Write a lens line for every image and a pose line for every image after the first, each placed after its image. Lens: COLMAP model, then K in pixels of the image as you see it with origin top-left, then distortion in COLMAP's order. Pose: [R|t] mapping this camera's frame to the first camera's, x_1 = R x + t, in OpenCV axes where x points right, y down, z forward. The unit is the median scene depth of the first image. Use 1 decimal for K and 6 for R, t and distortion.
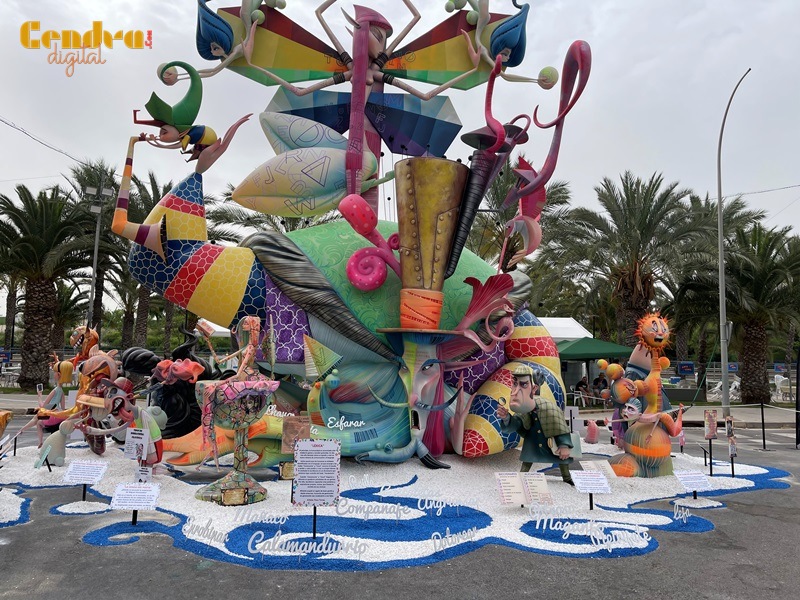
lens RADIAL K [[605.1, 0, 400.0], [0, 605.1, 300.0], [0, 0, 1]] dist [0.047410, -0.000718]
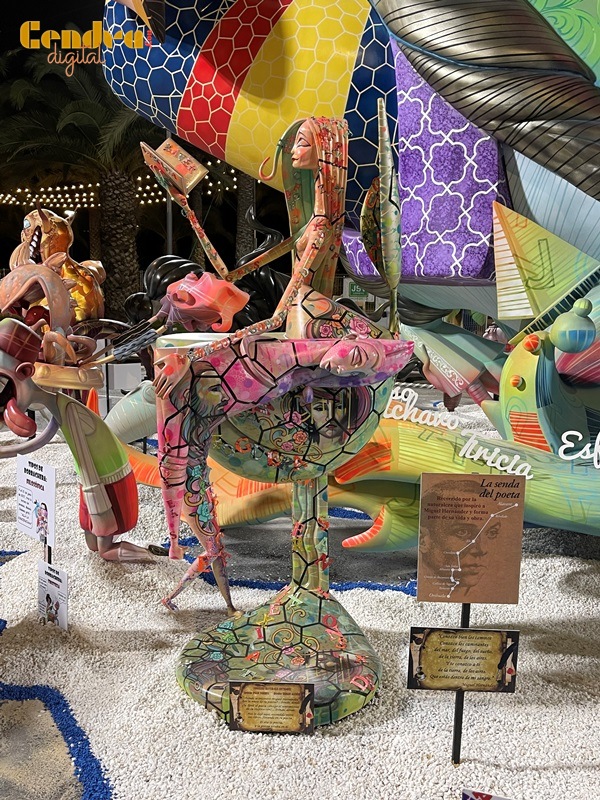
lens RADIAL K [[768.3, 0, 300.0], [0, 768.3, 400.0], [0, 0, 1]] dist [0.079647, -0.000317]
pose [[0.926063, 0.049089, -0.374162, -0.088605], [0.043106, 0.971254, 0.234112, 0.058864], [0.374899, -0.232931, 0.897326, 0.521026]]
